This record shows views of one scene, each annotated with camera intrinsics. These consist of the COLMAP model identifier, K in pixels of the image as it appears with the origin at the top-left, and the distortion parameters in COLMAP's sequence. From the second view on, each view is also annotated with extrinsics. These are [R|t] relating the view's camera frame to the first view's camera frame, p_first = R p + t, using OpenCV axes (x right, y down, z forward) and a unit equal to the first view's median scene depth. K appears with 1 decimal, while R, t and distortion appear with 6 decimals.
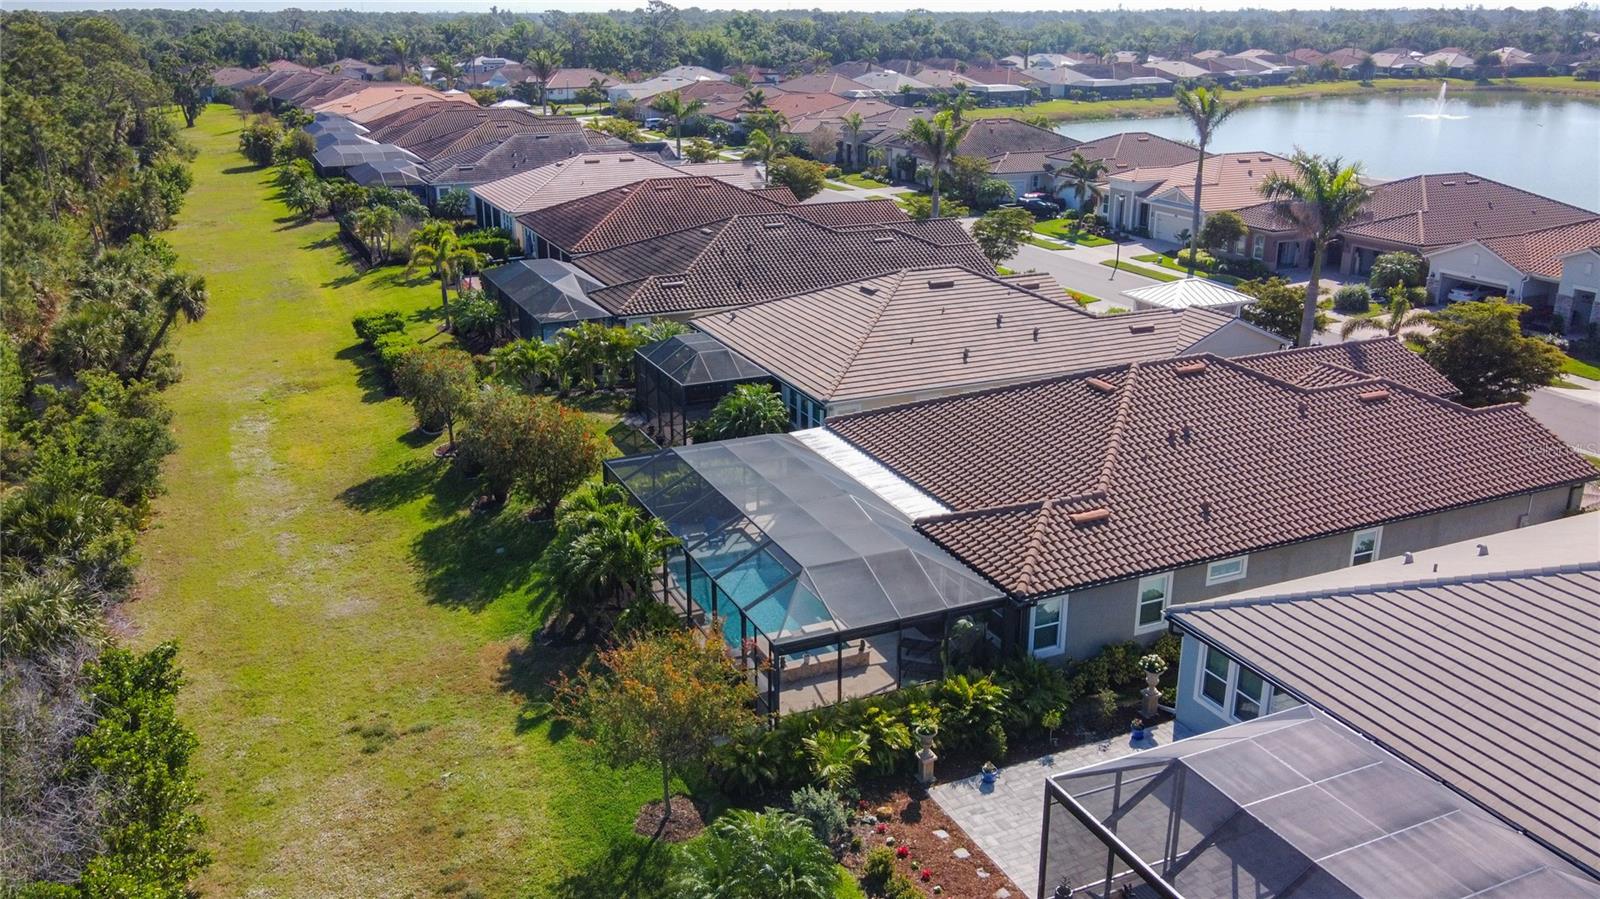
lens RADIAL K [[1282.0, 0, 800.0], [0, 1282.0, 449.5], [0, 0, 1]] dist [-0.018453, 0.037584]
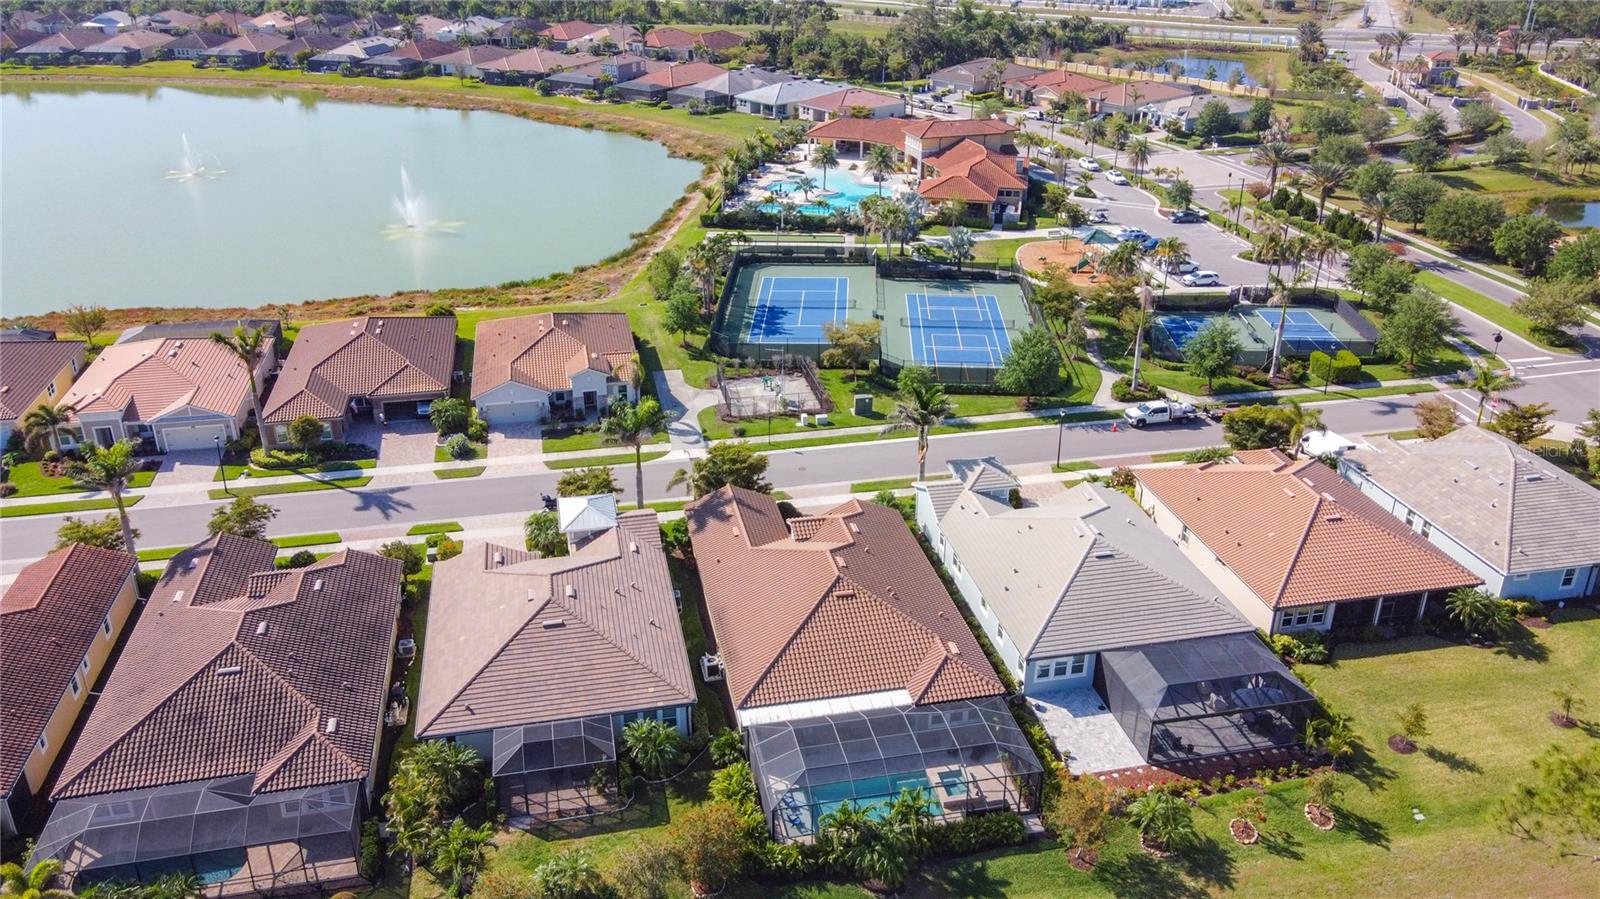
lens RADIAL K [[1230.1, 0, 791.6], [0, 1230.1, 440.9], [0, 0, 1]] dist [-0.000790, 0.044438]
pose [[0.220932, -0.414331, 0.882904, -1.120092], [0.315557, 0.886947, 0.337266, -0.770073], [-0.922829, 0.204093, 0.326700, 0.378014]]
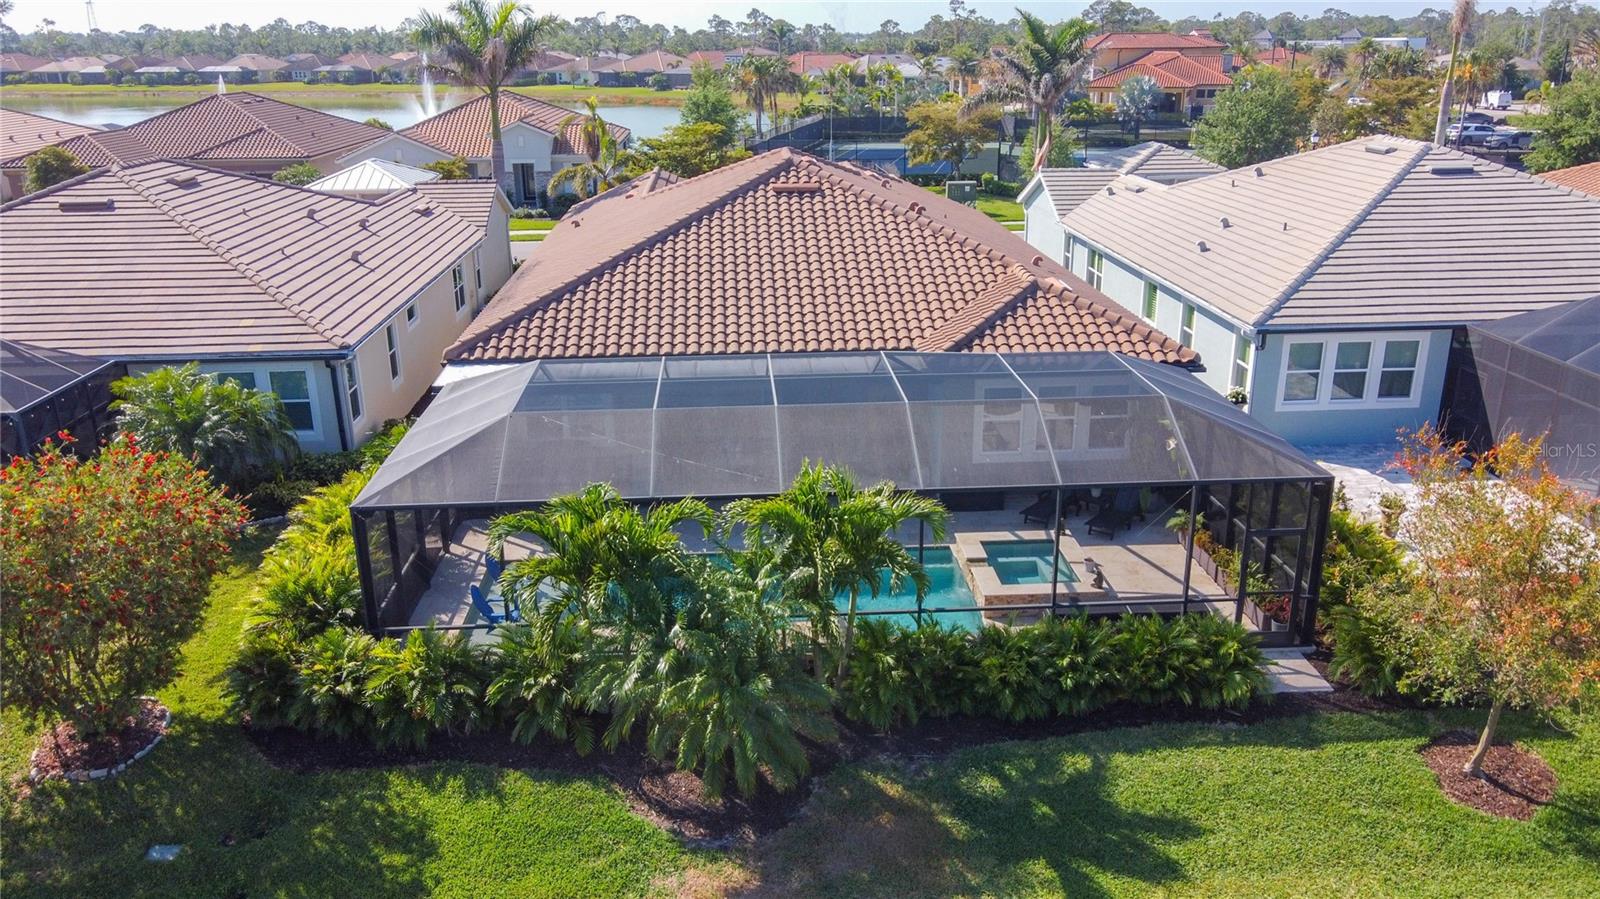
lens RADIAL K [[1245.0, 0, 794.9], [0, 1245.0, 492.3], [0, 0, 1]] dist [-0.004197, 0.041429]
pose [[0.361155, -0.321521, 0.875323, -0.418707], [0.311641, 0.926323, 0.211672, -0.033993], [-0.878889, 0.196340, 0.434746, 0.618117]]
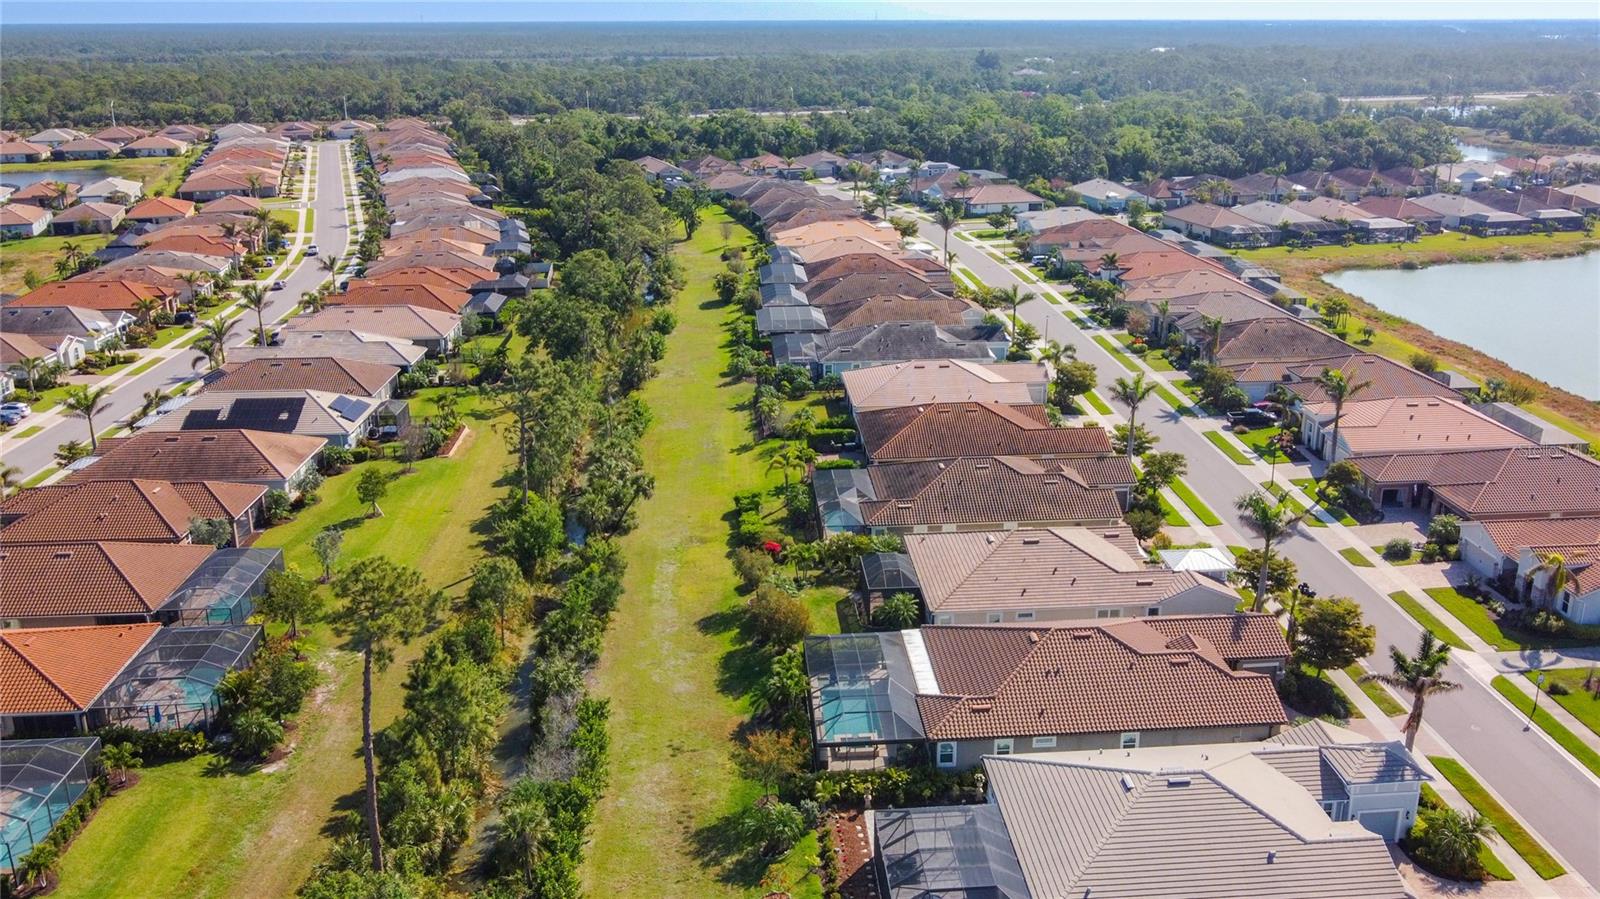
lens RADIAL K [[1317.6, 0, 839.9], [0, 1317.6, 447.4], [0, 0, 1]] dist [-0.047173, 0.086809]
pose [[0.942649, 0.102389, -0.317694, 0.501020], [-0.106149, 0.994335, 0.005503, -0.284985], [0.316458, 0.028535, 0.948177, -0.931752]]
